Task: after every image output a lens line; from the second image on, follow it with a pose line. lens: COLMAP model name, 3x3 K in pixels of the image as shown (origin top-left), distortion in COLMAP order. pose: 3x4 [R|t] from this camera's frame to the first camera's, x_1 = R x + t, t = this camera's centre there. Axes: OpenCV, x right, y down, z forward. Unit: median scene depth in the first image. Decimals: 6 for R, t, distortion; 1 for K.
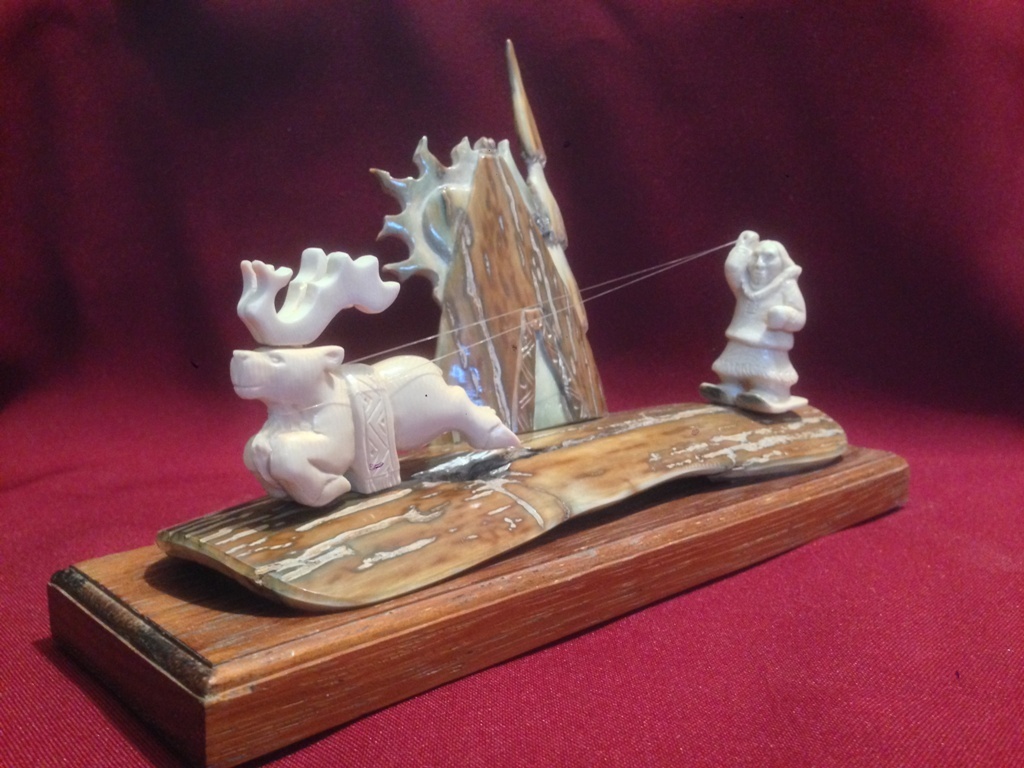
lens RADIAL K [[966.2, 0, 518.7], [0, 966.2, 384.4], [0, 0, 1]] dist [0.039739, 0.000000]
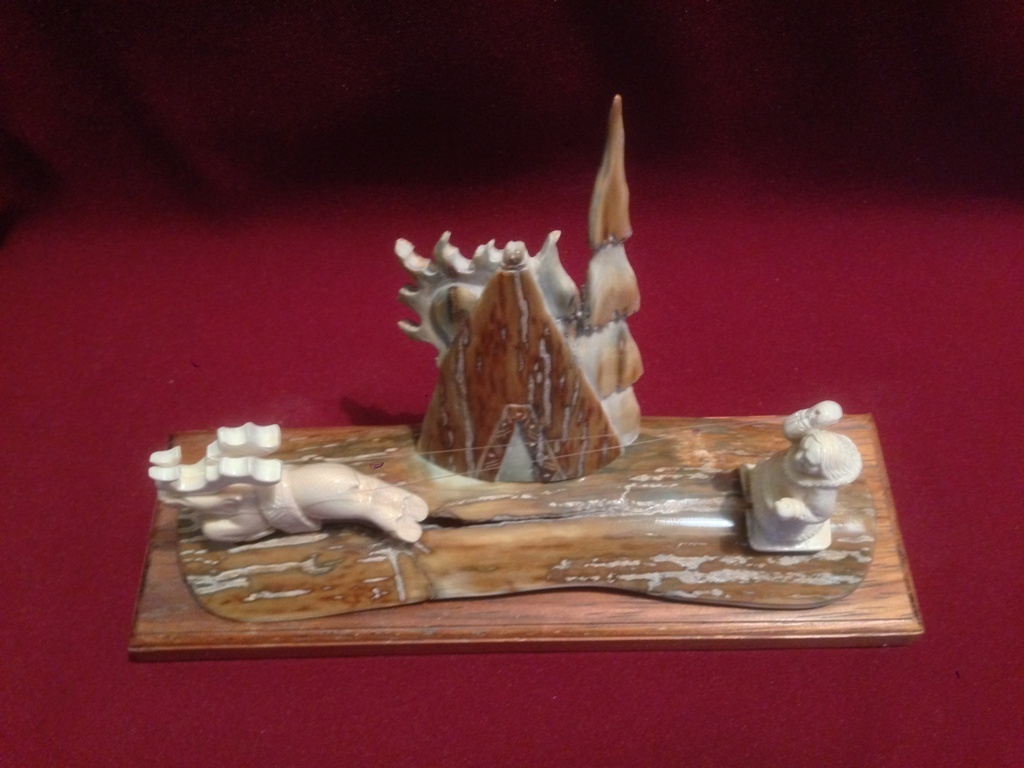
lens RADIAL K [[966.2, 0, 517.8], [0, 966.2, 385.8], [0, 0, 1]] dist [0.039739, 0.000000]
pose [[0.744052, 0.568088, -0.351656, 0.378420], [-0.077215, 0.595924, 0.799320, -0.949958], [0.663645, -0.567582, 0.487264, 0.522222]]
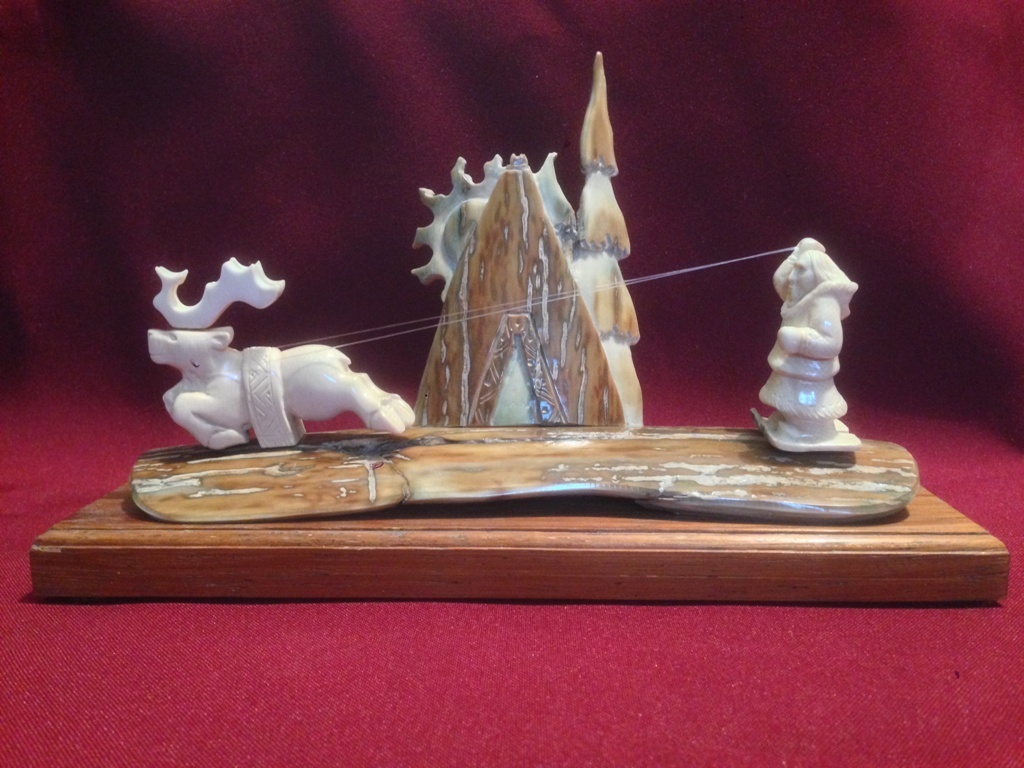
lens RADIAL K [[966.2, 0, 512.0], [0, 966.2, 383.9], [0, 0, 1]] dist [0.039739, 0.000000]
pose [[0.710995, 0.106795, -0.695041, 0.784302], [-0.096962, 0.993848, 0.053520, -0.059659], [0.696481, 0.029340, 0.716976, 0.241166]]
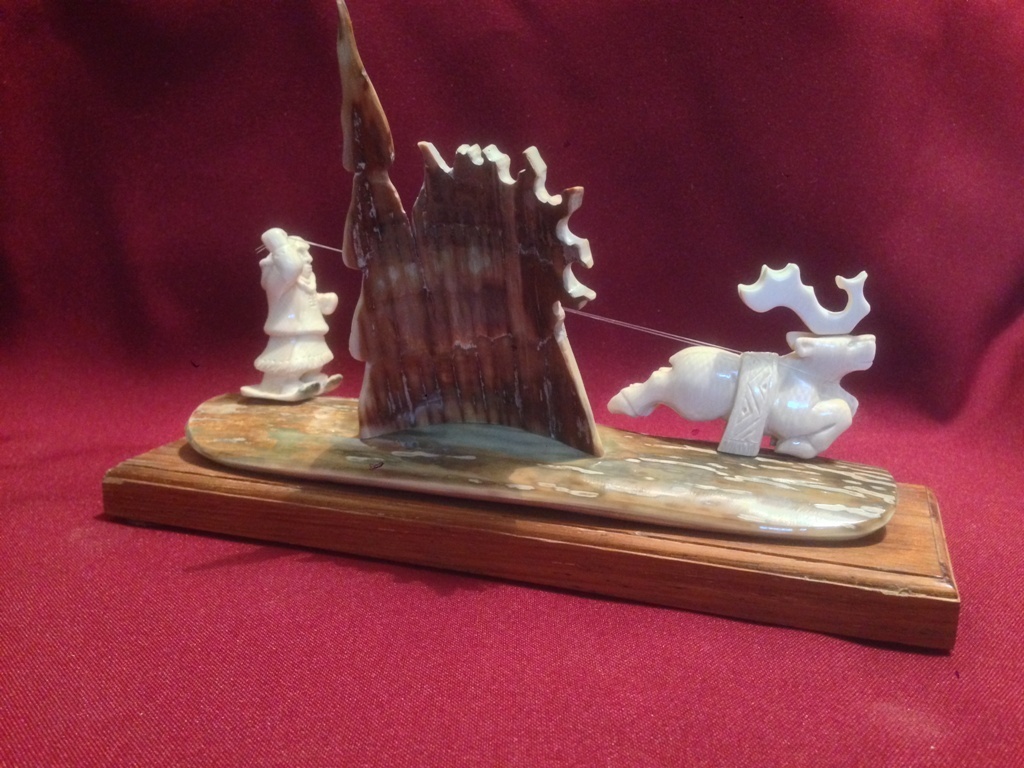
lens RADIAL K [[966.2, 0, 510.3], [0, 966.2, 383.5], [0, 0, 1]] dist [0.039739, 0.000000]
pose [[0.717710, 0.151928, -0.679567, 0.869411], [-0.116431, 0.988352, 0.097996, -0.089408], [0.686540, 0.008790, 0.727039, 0.188794]]
